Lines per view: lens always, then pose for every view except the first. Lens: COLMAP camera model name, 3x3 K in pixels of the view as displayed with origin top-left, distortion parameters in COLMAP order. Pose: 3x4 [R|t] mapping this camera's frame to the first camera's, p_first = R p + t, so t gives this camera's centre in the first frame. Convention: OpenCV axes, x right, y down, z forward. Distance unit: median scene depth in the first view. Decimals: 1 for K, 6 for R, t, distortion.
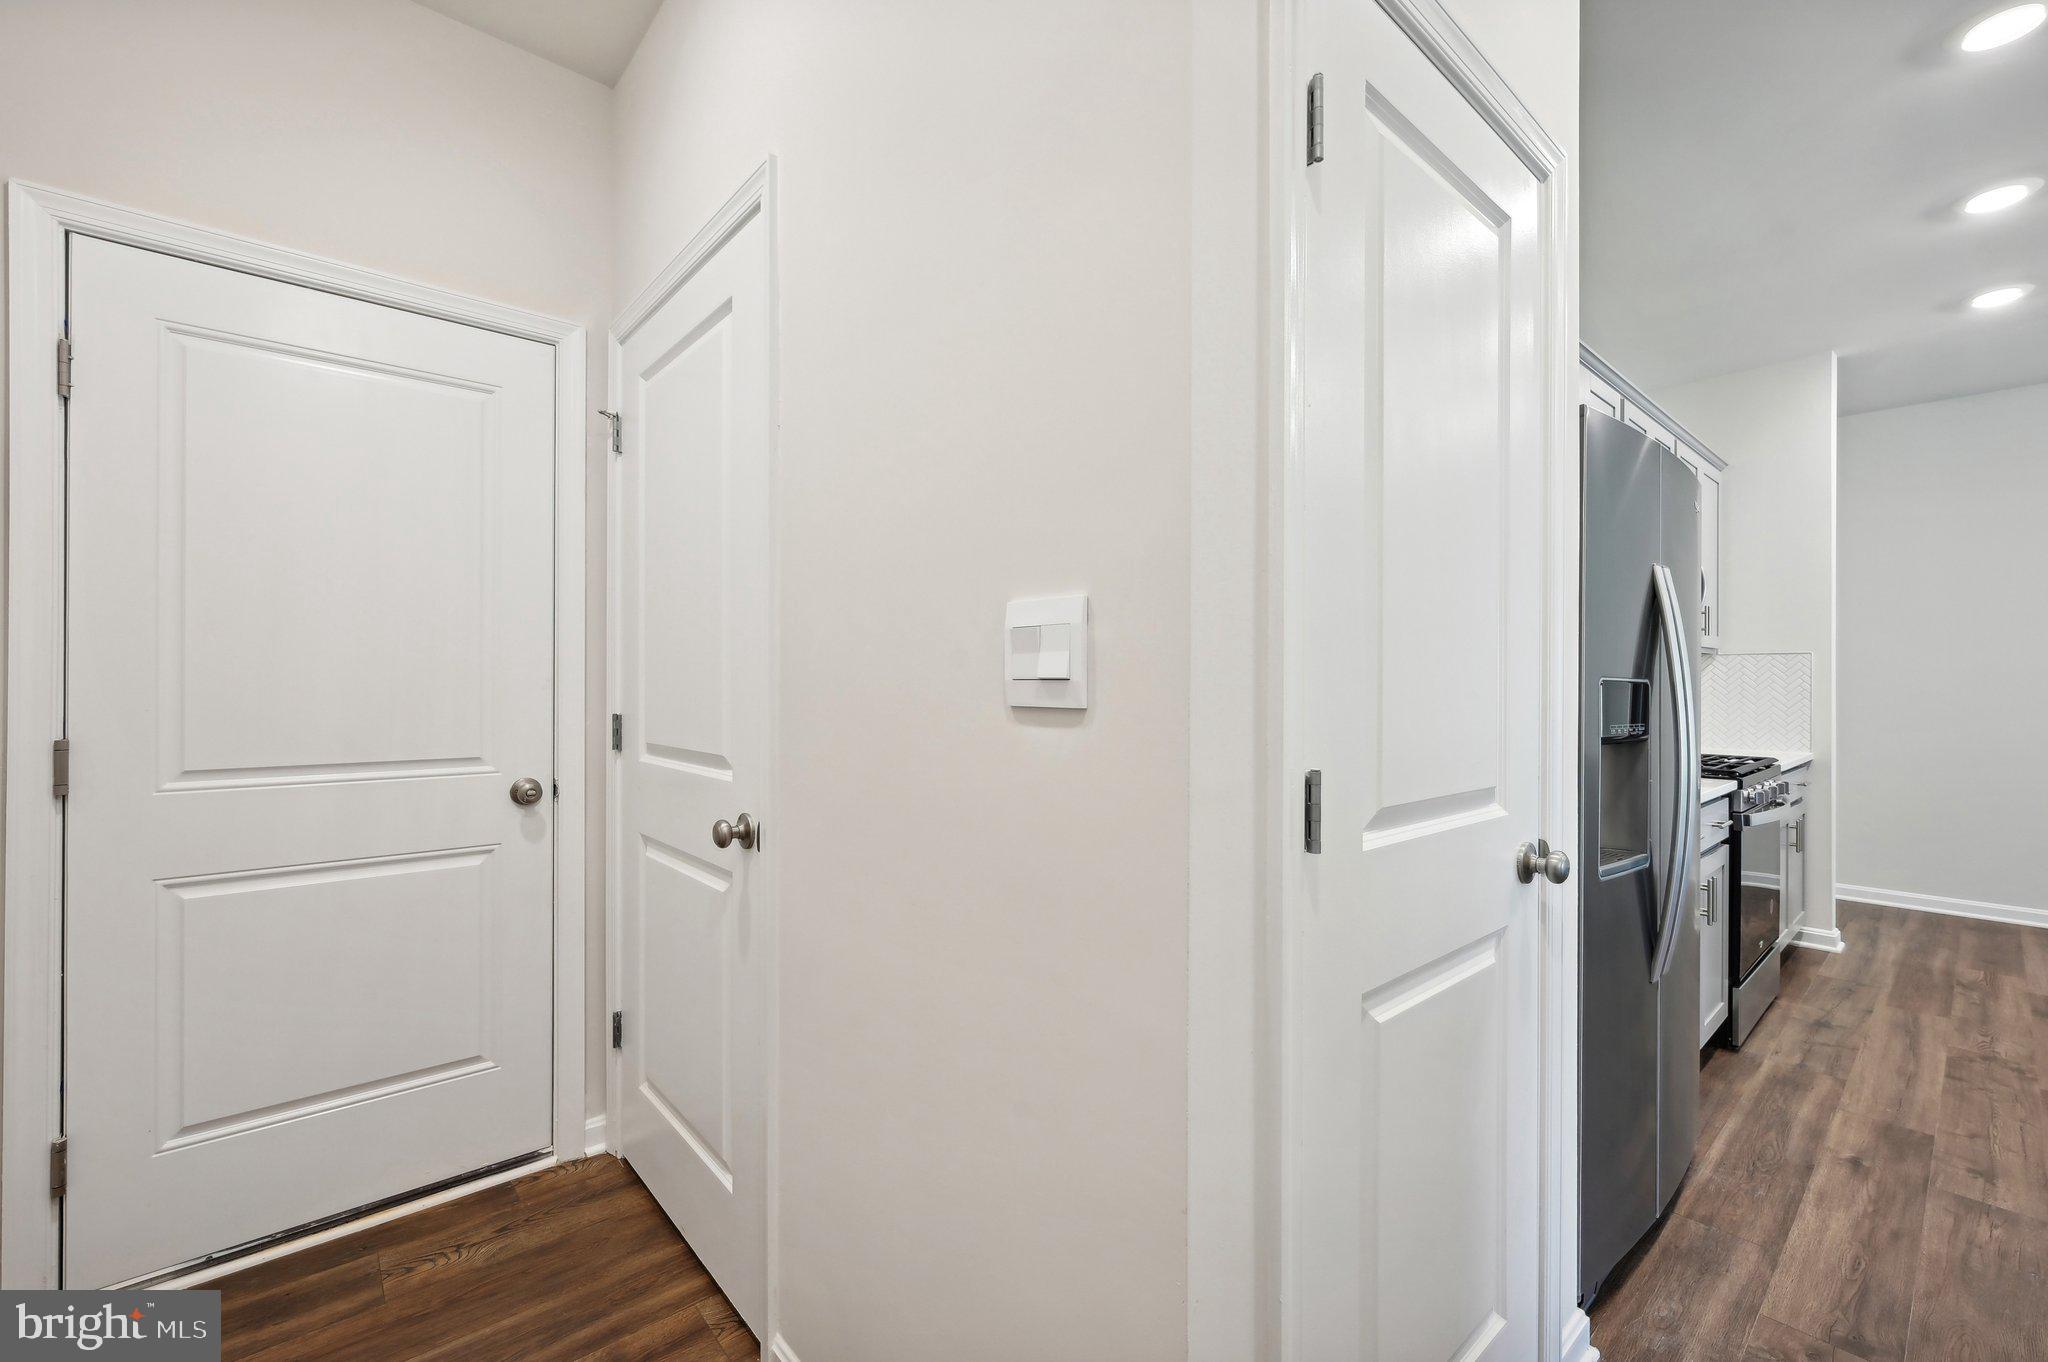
lens RADIAL K [[843.4, 0, 1024.0], [0, 843.4, 681.0], [0, 0, 1]] dist [0.008164, -0.000240]
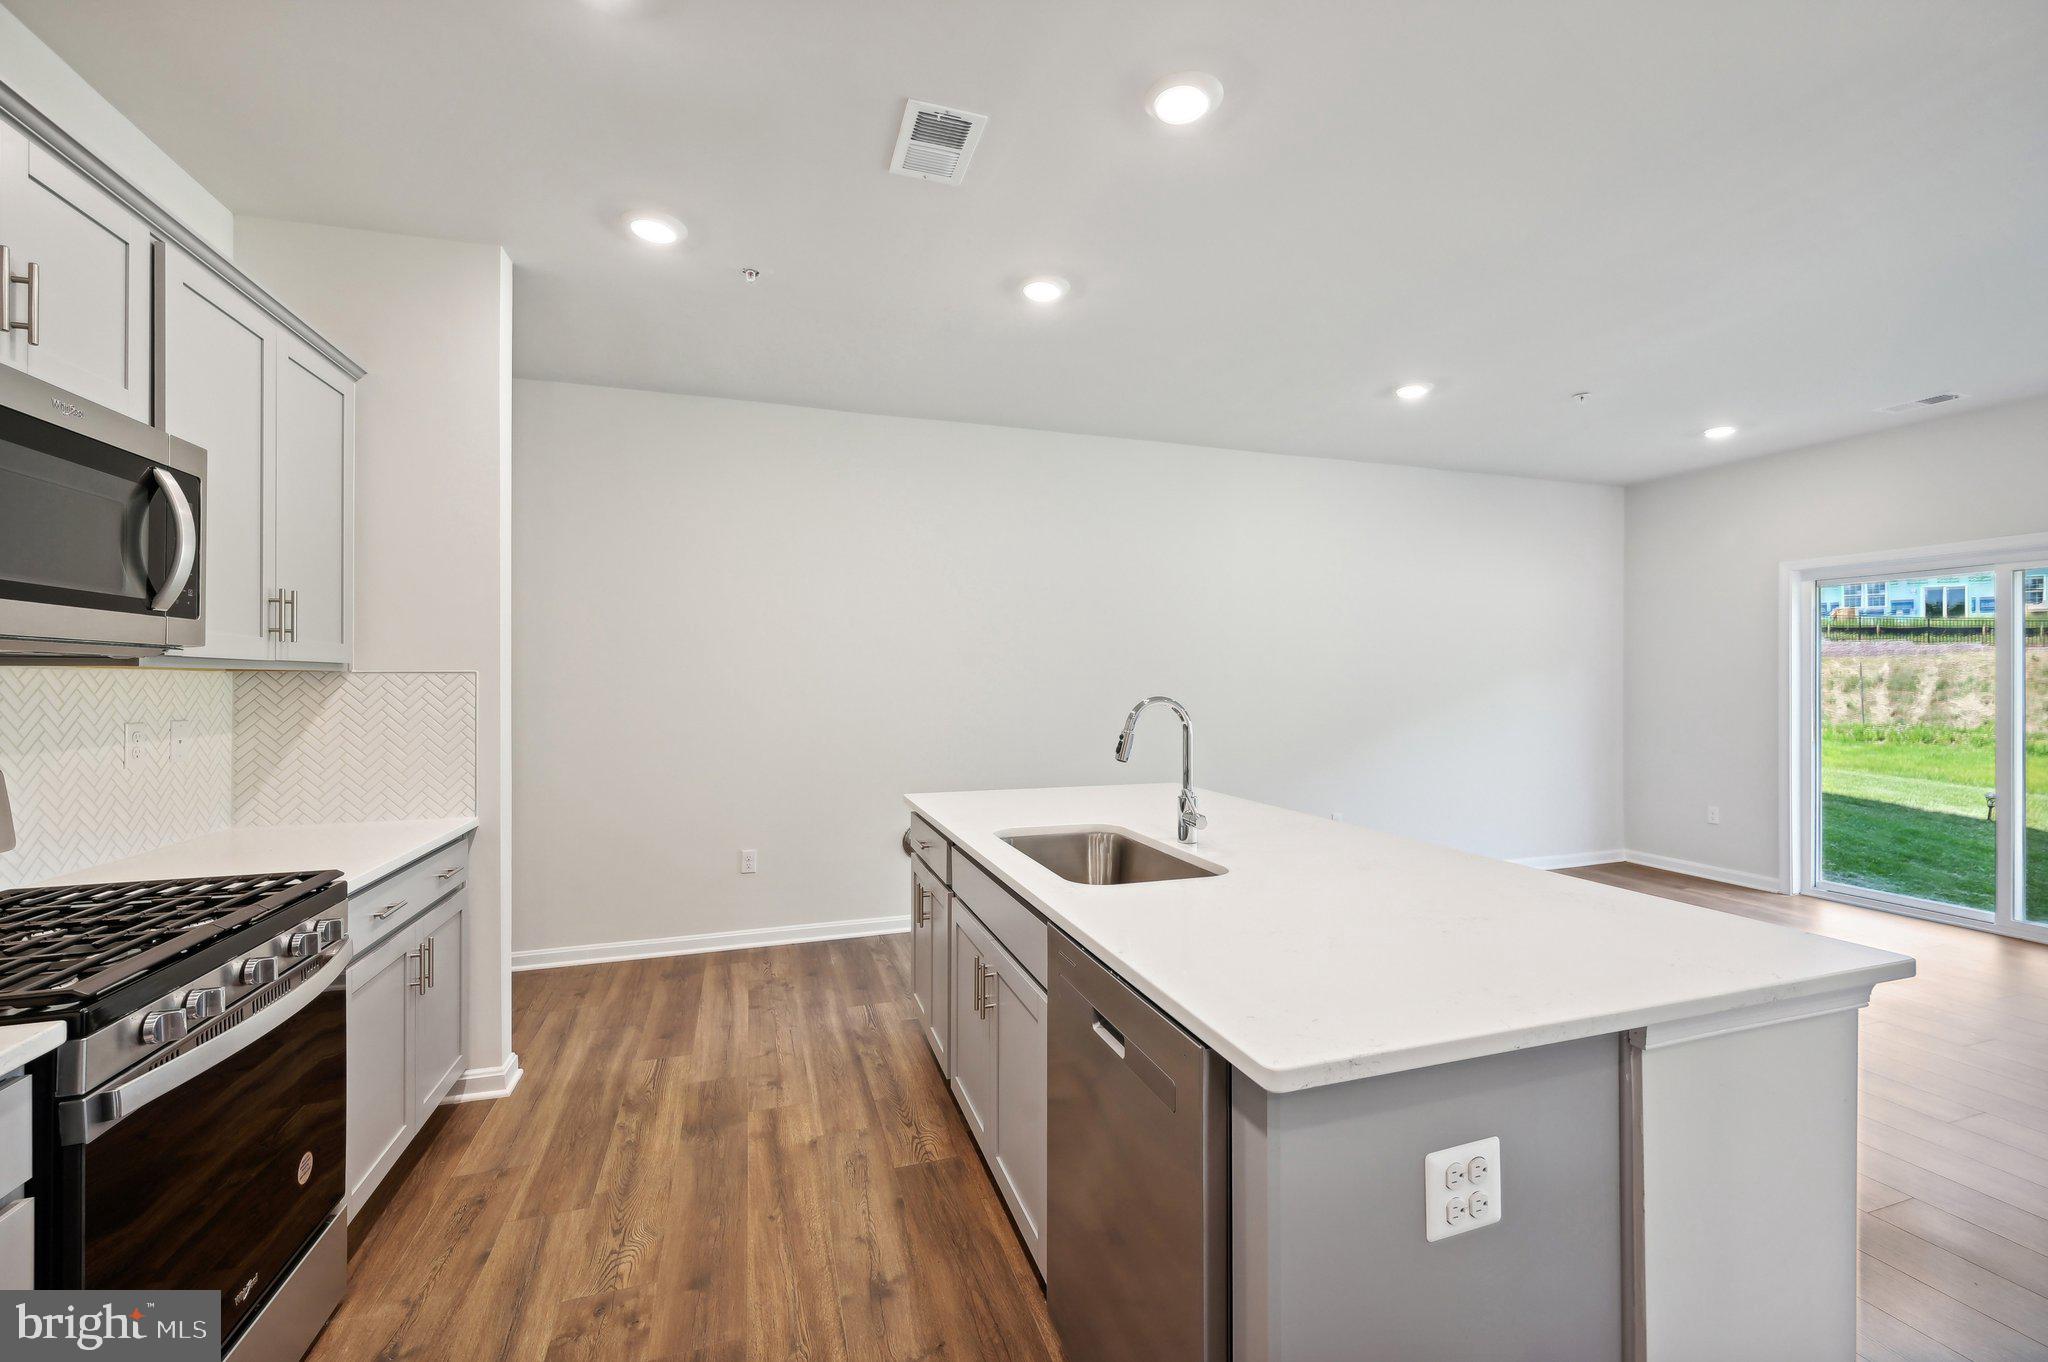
lens RADIAL K [[843.4, 0, 1024.0], [0, 843.4, 681.0], [0, 0, 1]] dist [0.008164, -0.000240]
pose [[0.388191, 0.002575, 0.921575, 0.710496], [-0.002322, 0.999996, -0.001816, -0.040201], [-0.921576, -0.001435, 0.388196, 0.490072]]
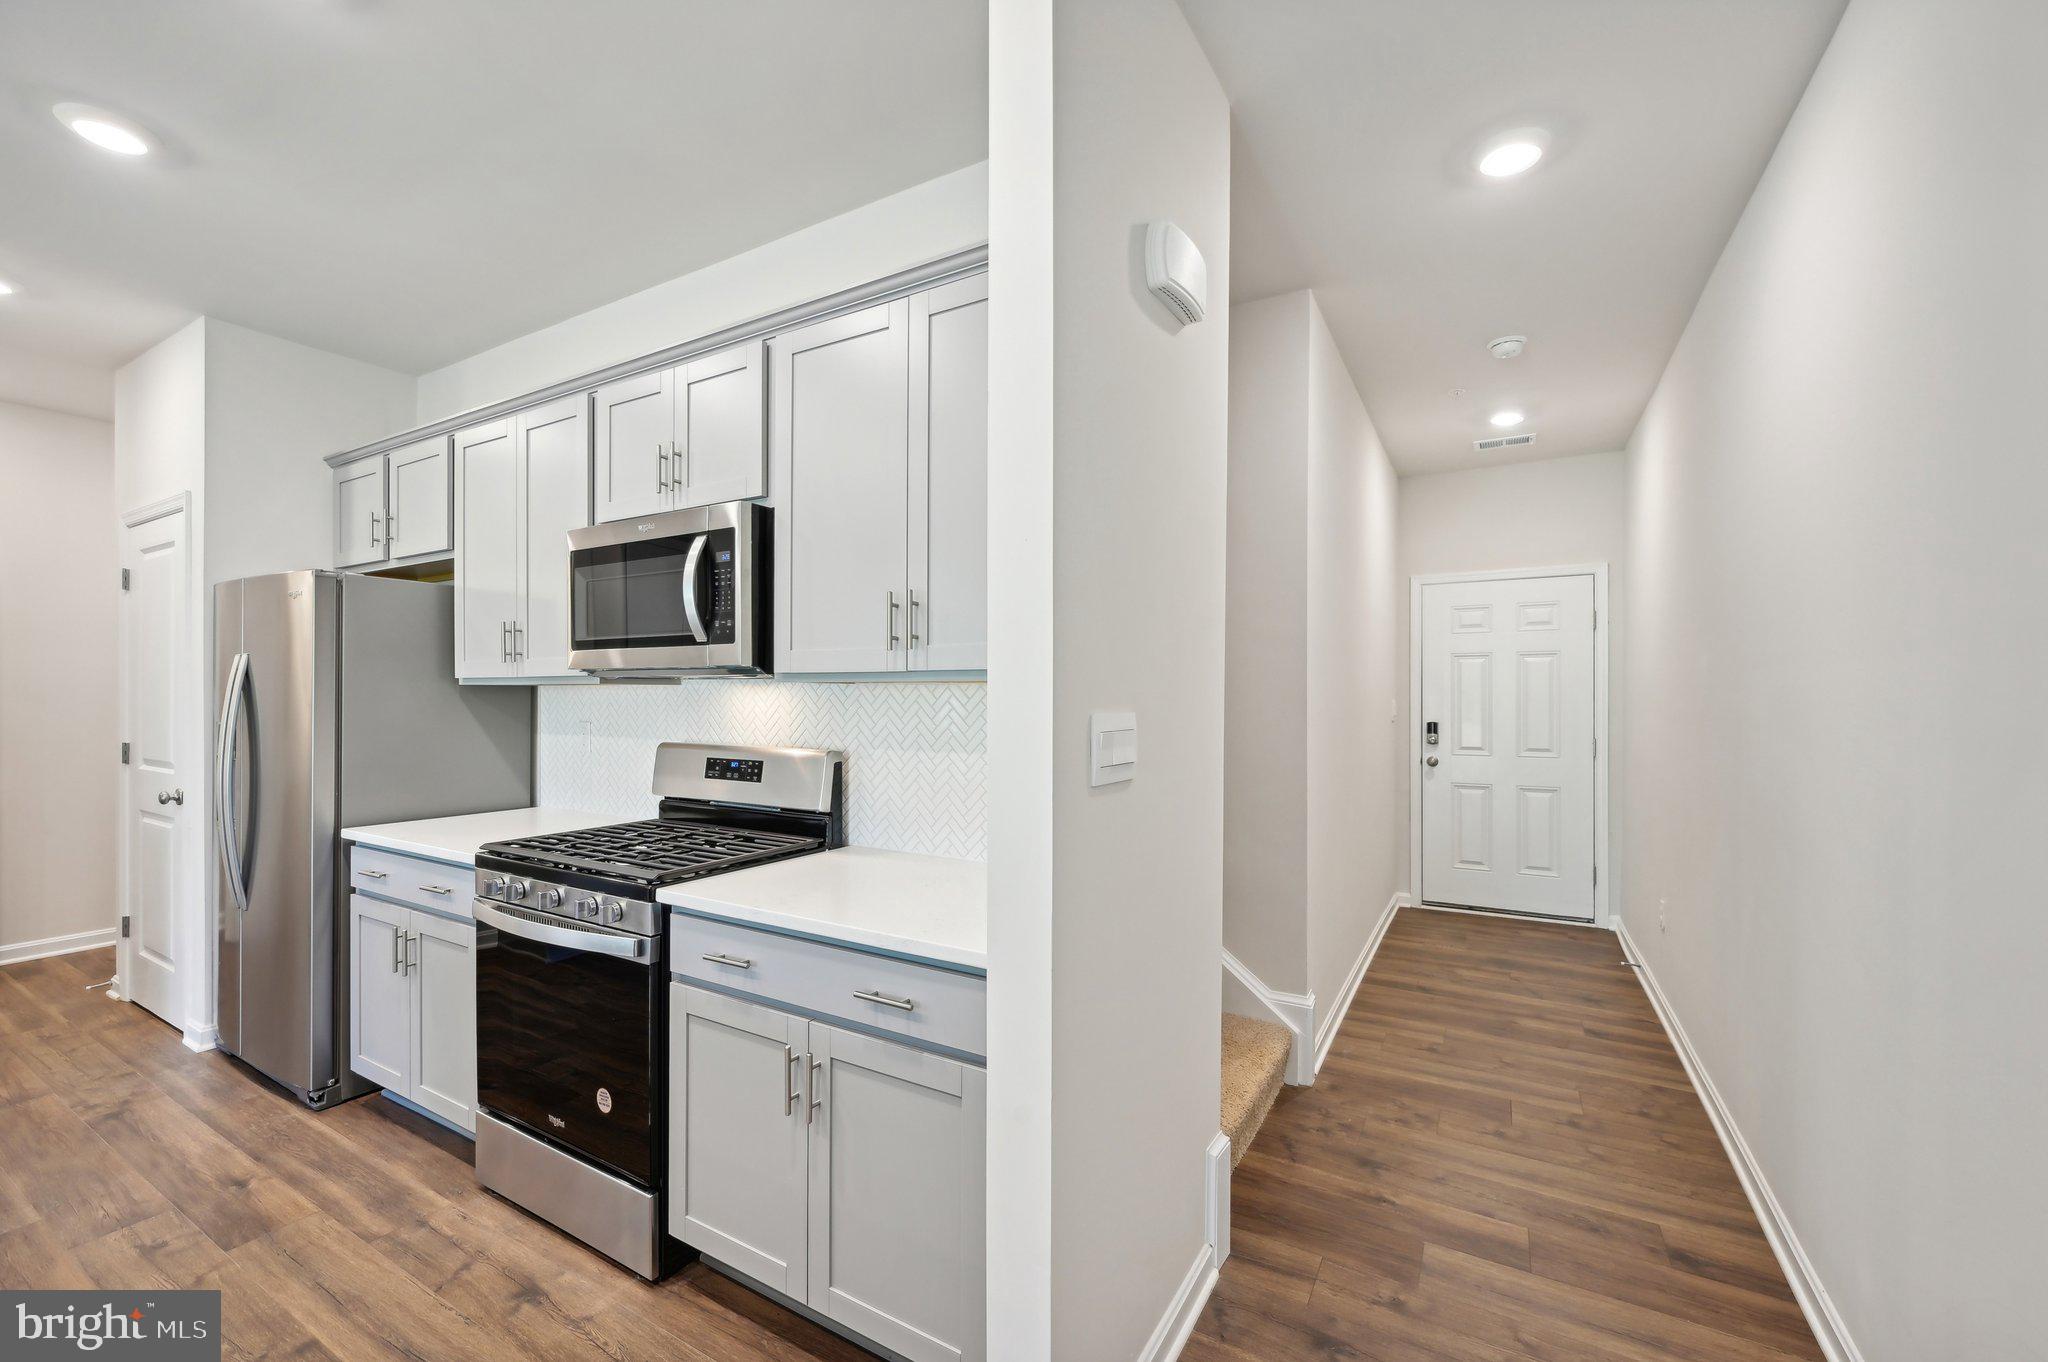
lens RADIAL K [[829.2, 0, 1018.9], [0, 829.2, 716.4], [0, 0, 1]] dist [-0.003911, -0.000535]
pose [[0.313453, 0.020256, -0.949388, 1.940008], [0.001770, 0.999758, 0.021915, -0.034367], [0.949602, -0.008550, 0.313341, 1.386425]]
